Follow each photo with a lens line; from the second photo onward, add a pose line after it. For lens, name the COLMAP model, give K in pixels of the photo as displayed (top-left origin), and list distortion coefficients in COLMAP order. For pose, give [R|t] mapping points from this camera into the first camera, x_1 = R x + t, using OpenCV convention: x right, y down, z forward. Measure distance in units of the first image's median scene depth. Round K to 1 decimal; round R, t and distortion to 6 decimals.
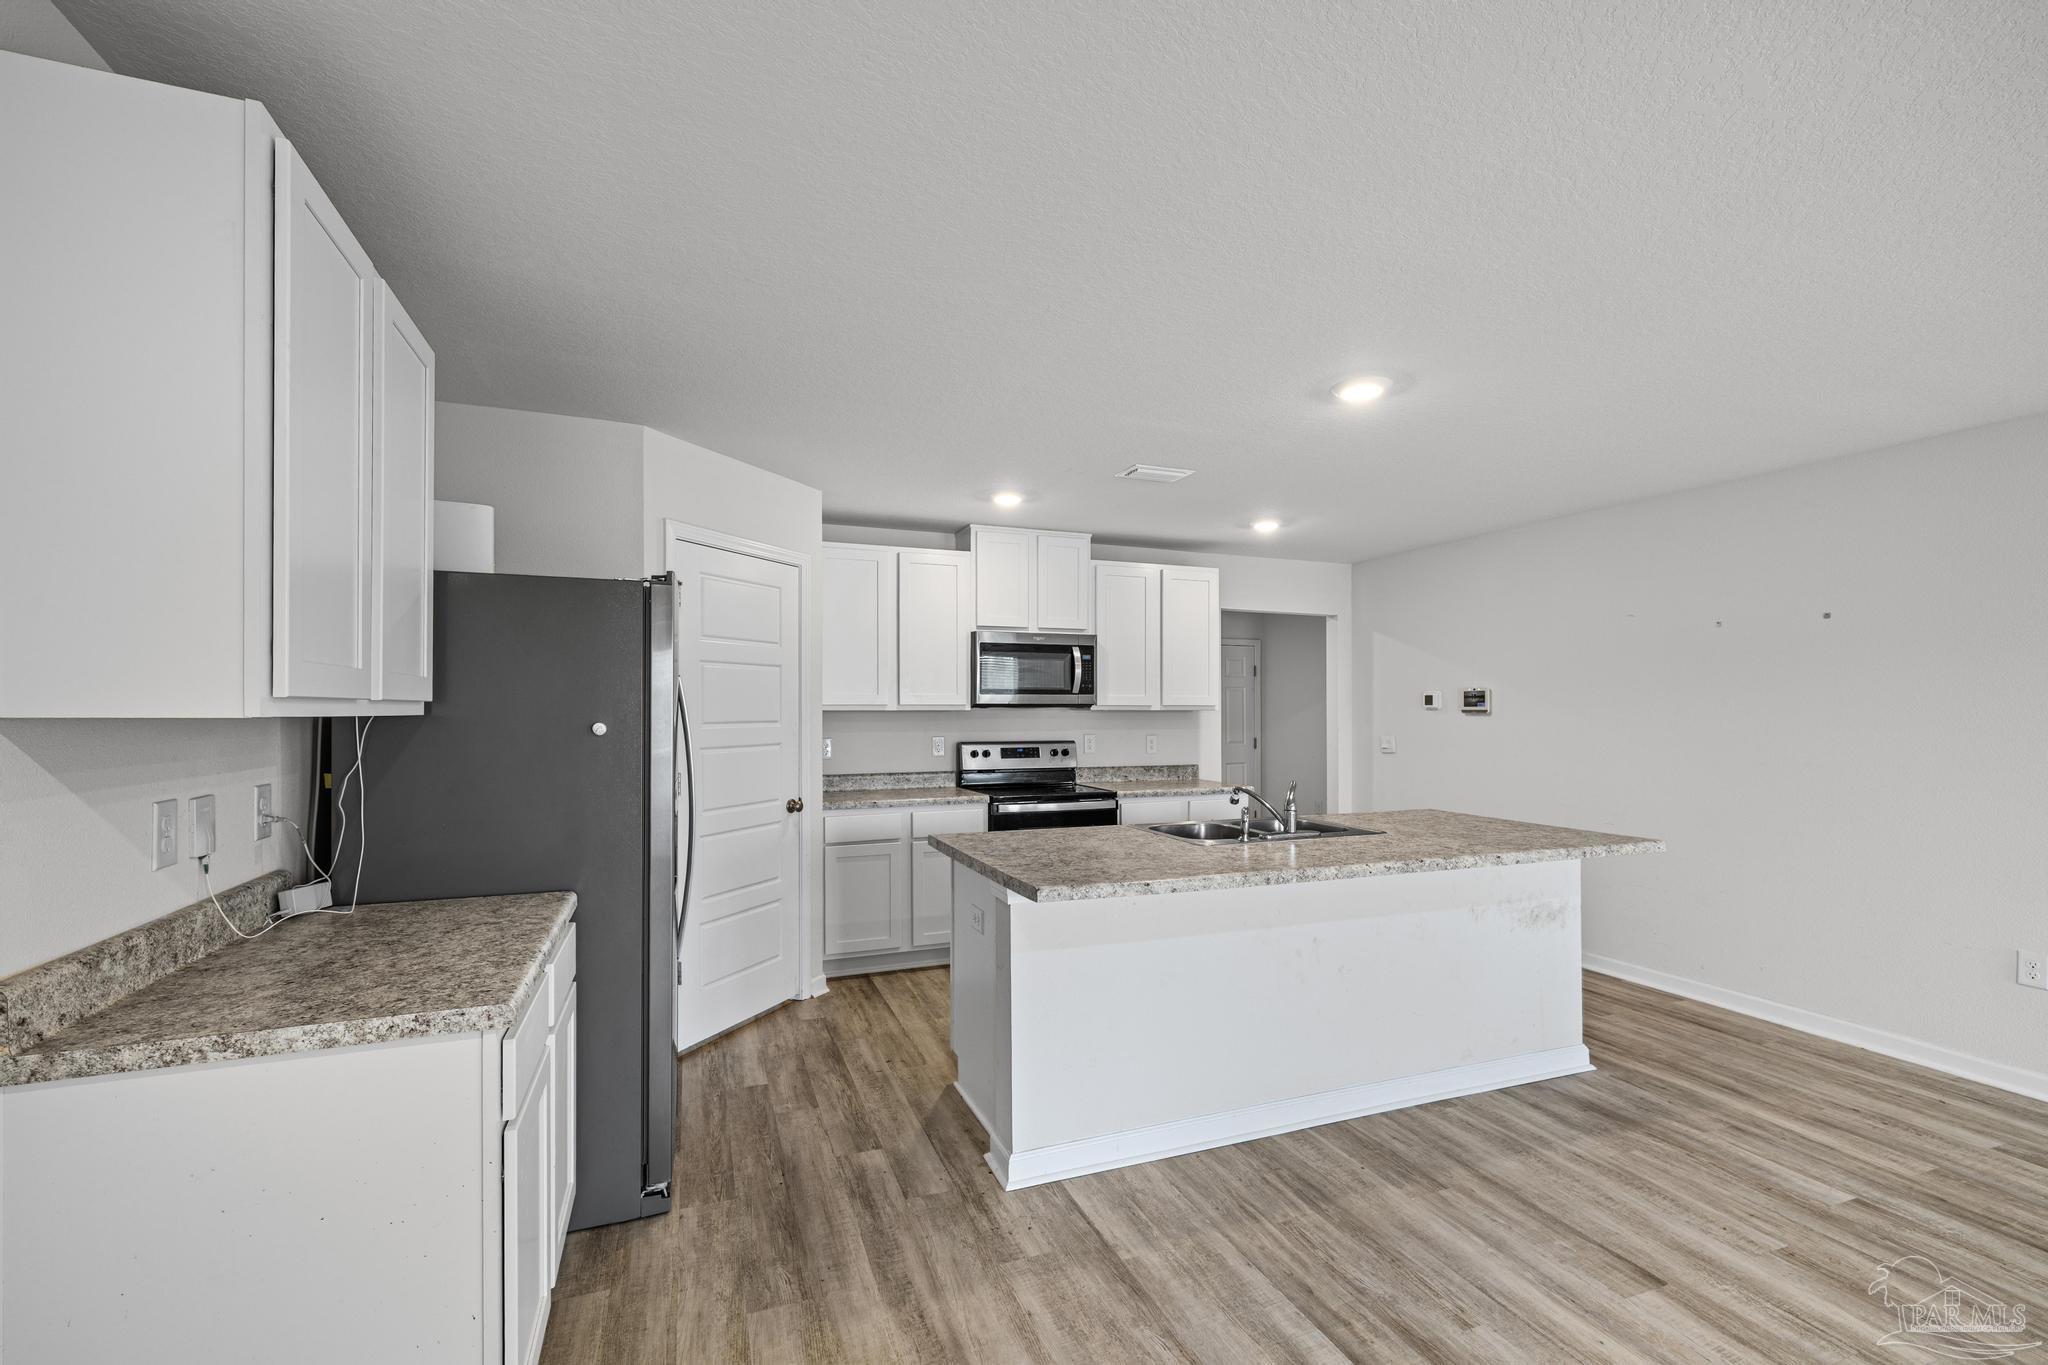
lens RADIAL K [[871.8, 0, 1012.3], [0, 871.8, 689.6], [0, 0, 1]] dist [0.002672, 0.000417]
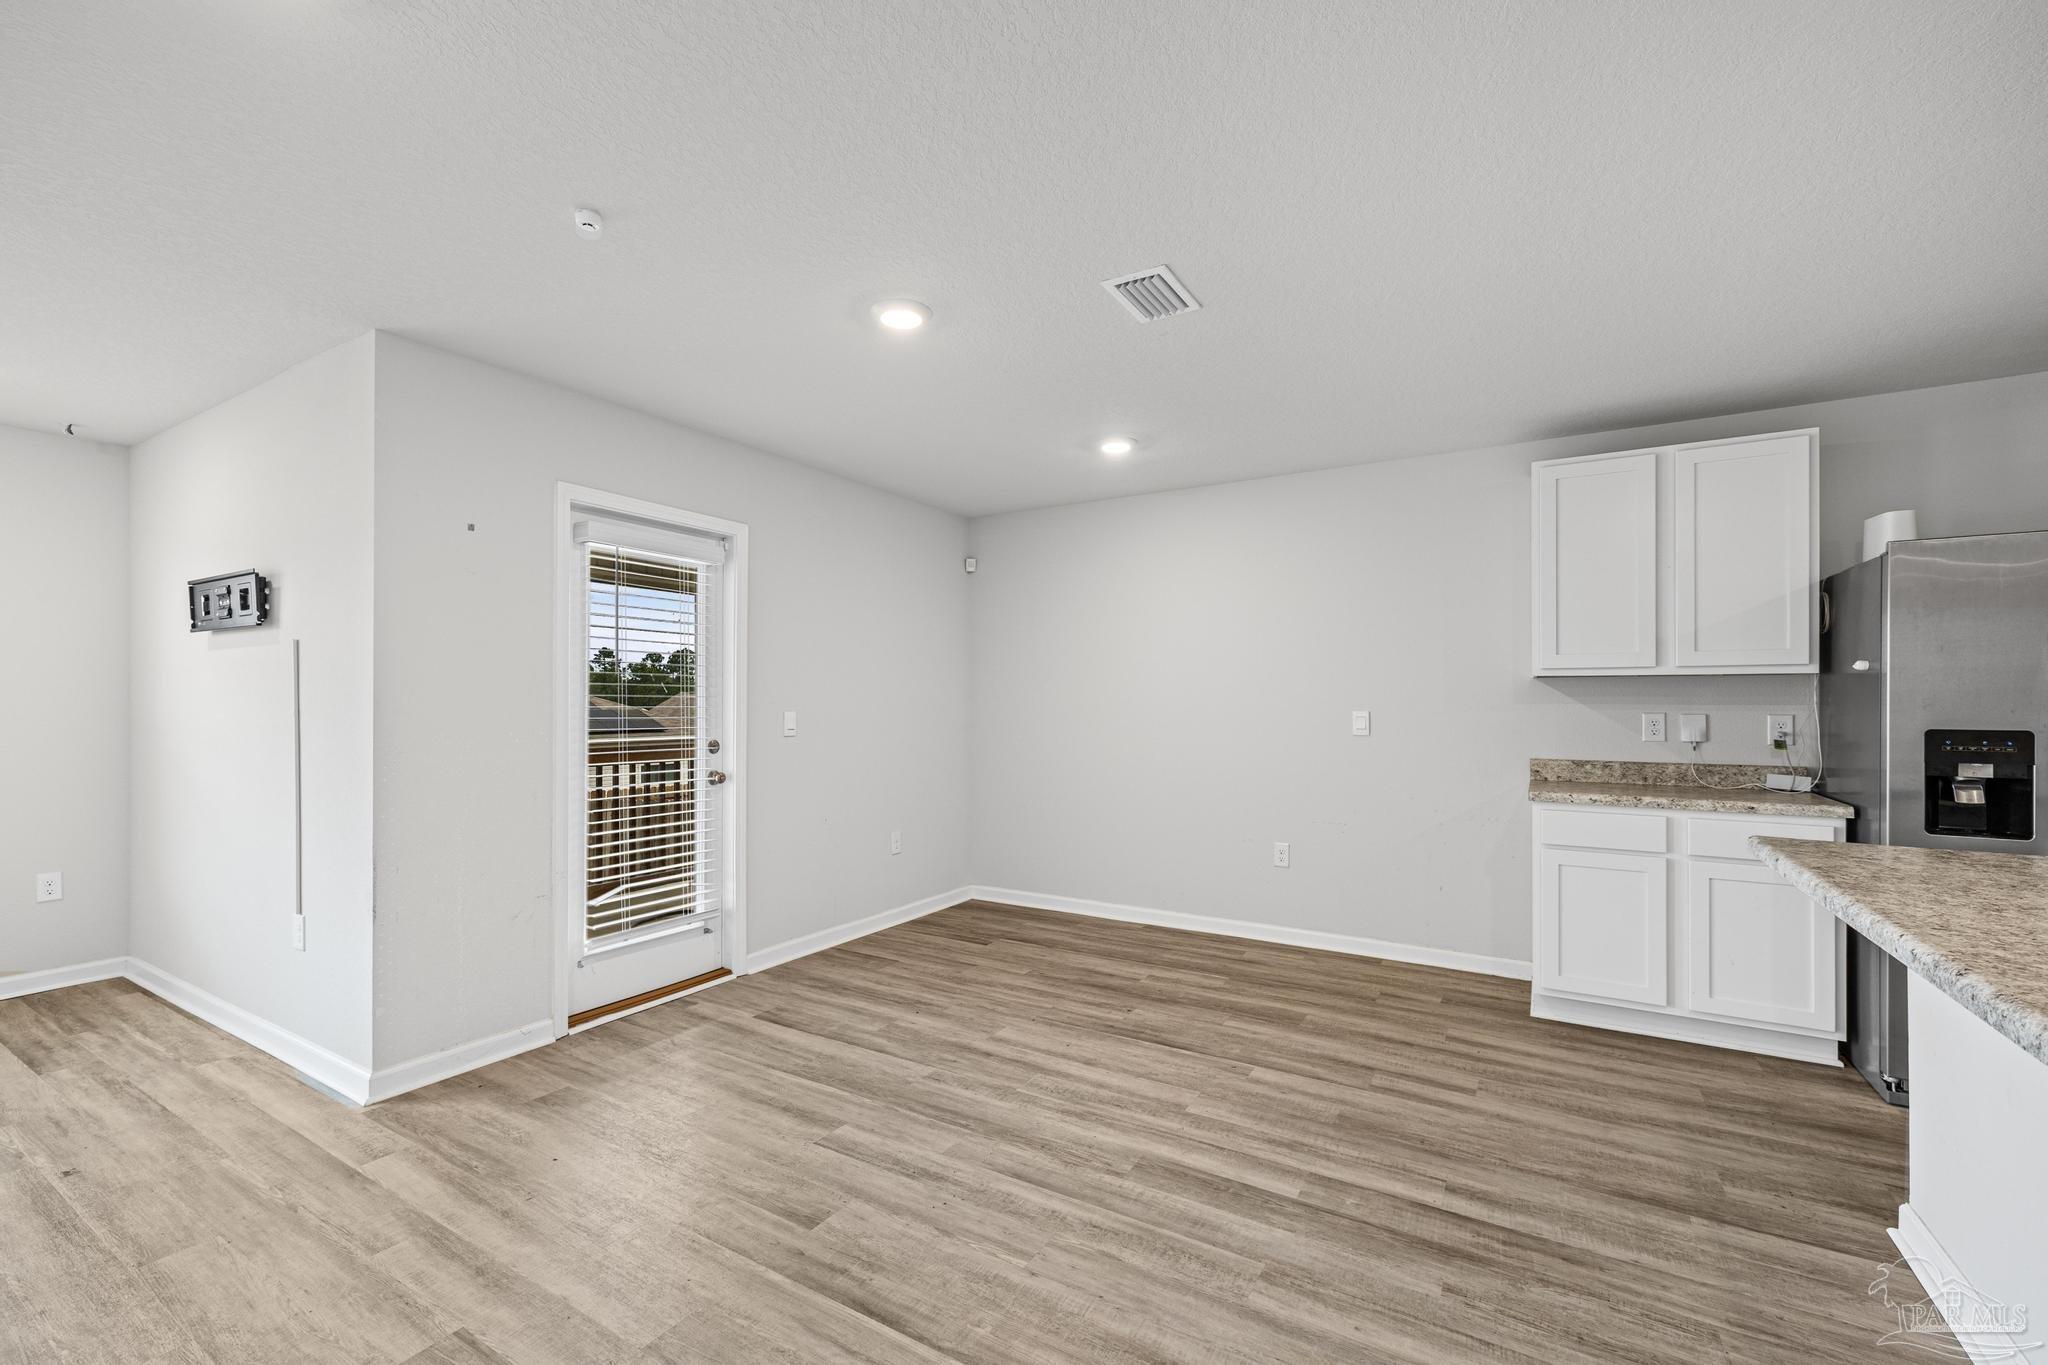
lens RADIAL K [[871.8, 0, 1008.1], [0, 871.8, 695.4], [0, 0, 1]] dist [0.002672, 0.000417]
pose [[-0.789662, -0.009275, -0.613472, 0.565986], [0.008019, 0.999644, -0.025436, 0.040448], [0.613490, -0.025005, -0.789307, 0.562076]]
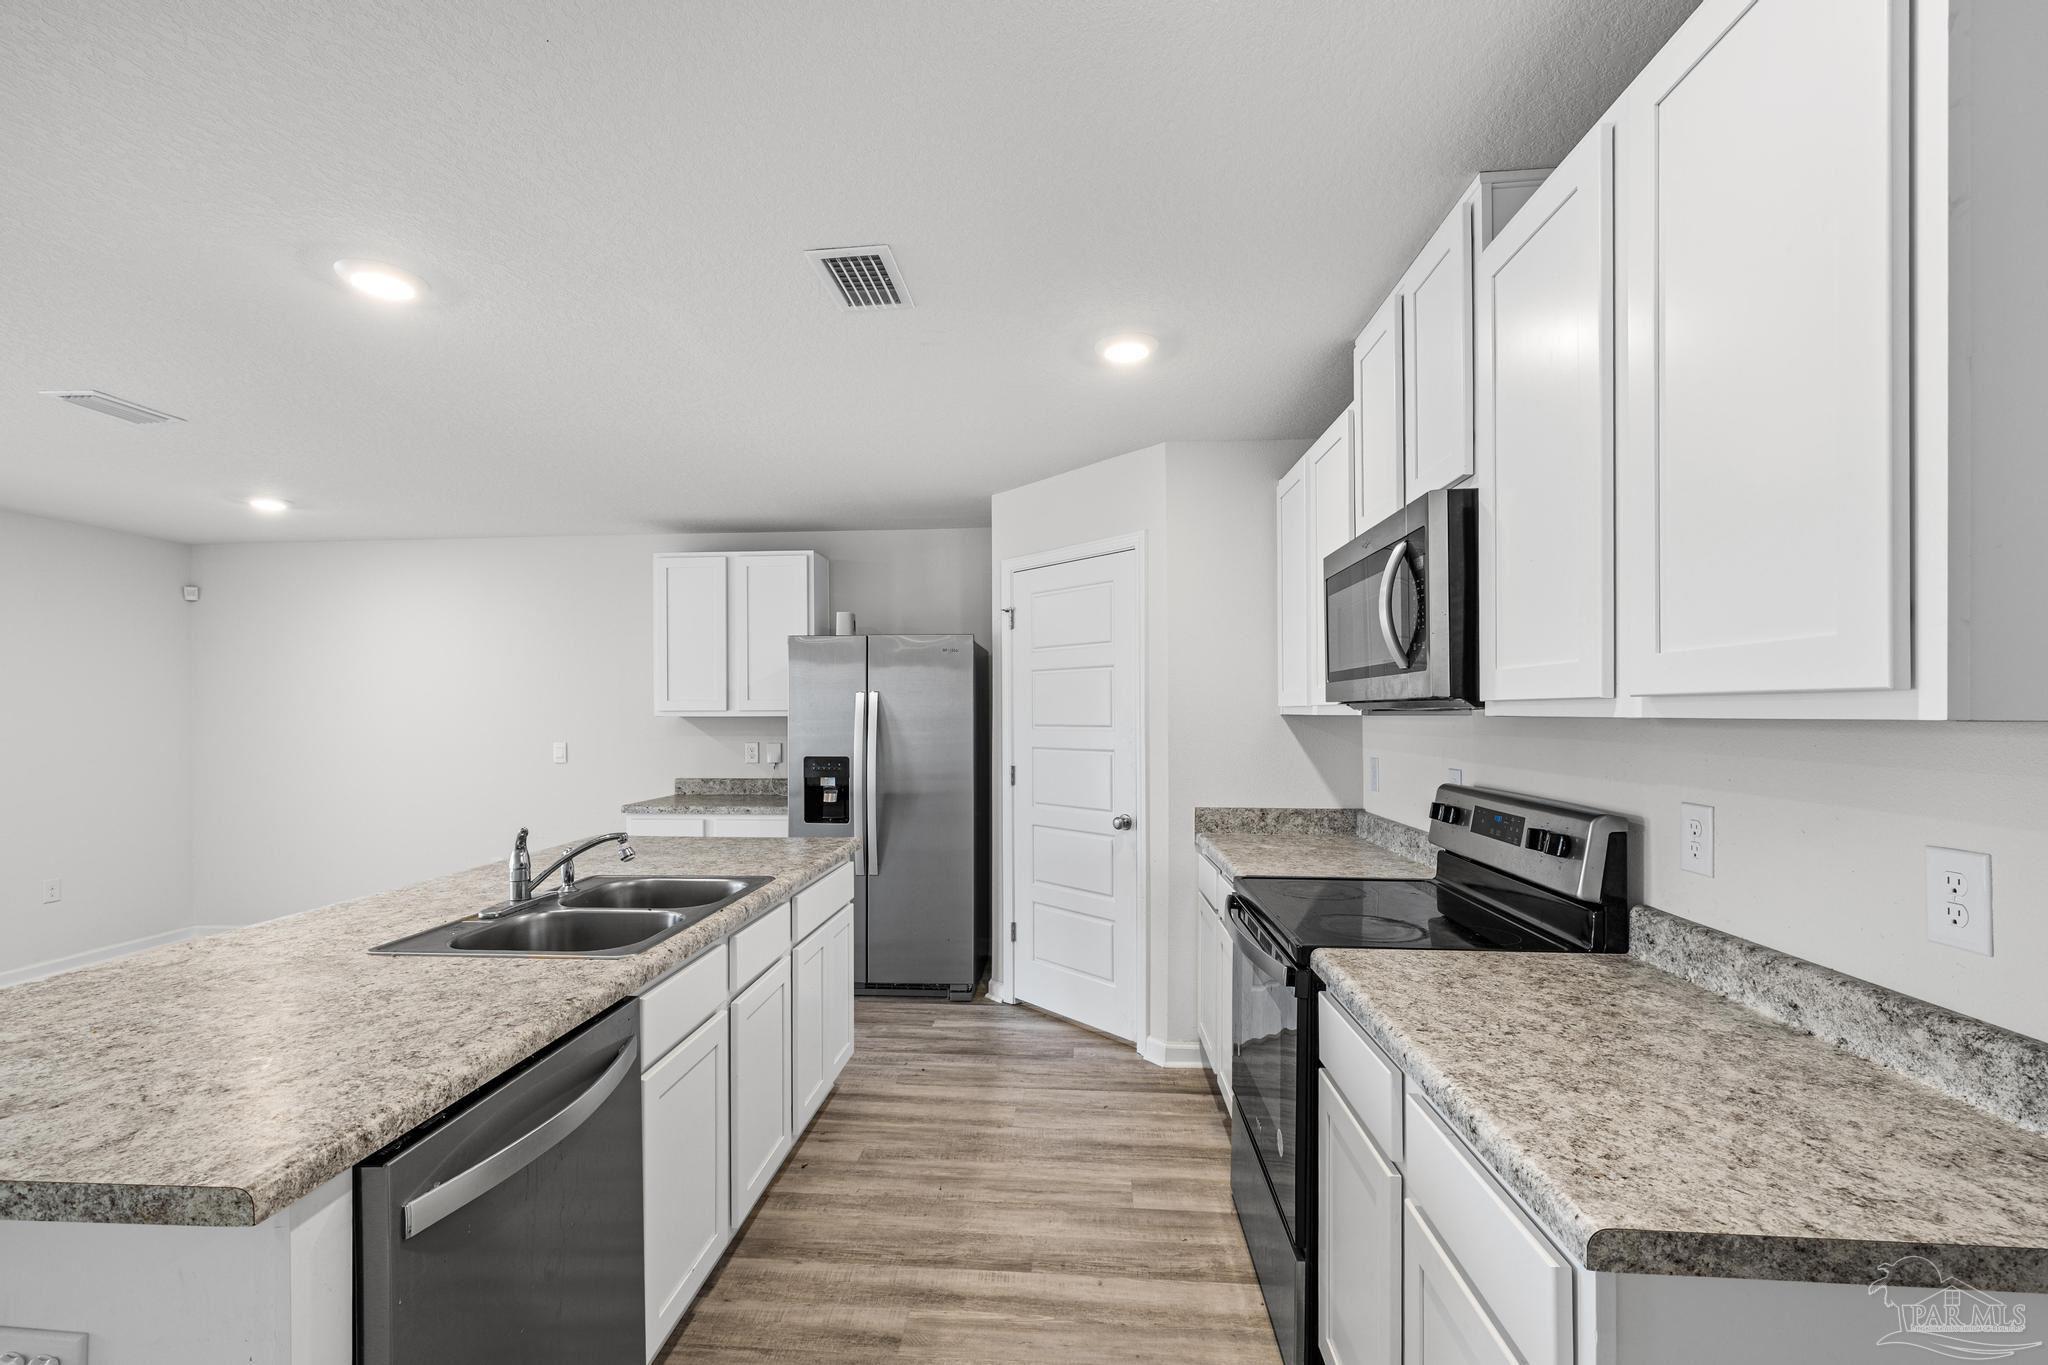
lens RADIAL K [[871.8, 0, 1006.3], [0, 871.8, 709.0], [0, 0, 1]] dist [0.002672, 0.000417]
pose [[-0.421937, -0.003675, -0.906617, 0.475134], [0.020458, 0.999699, -0.013574, 0.022329], [0.906394, -0.024274, -0.421735, 1.009053]]
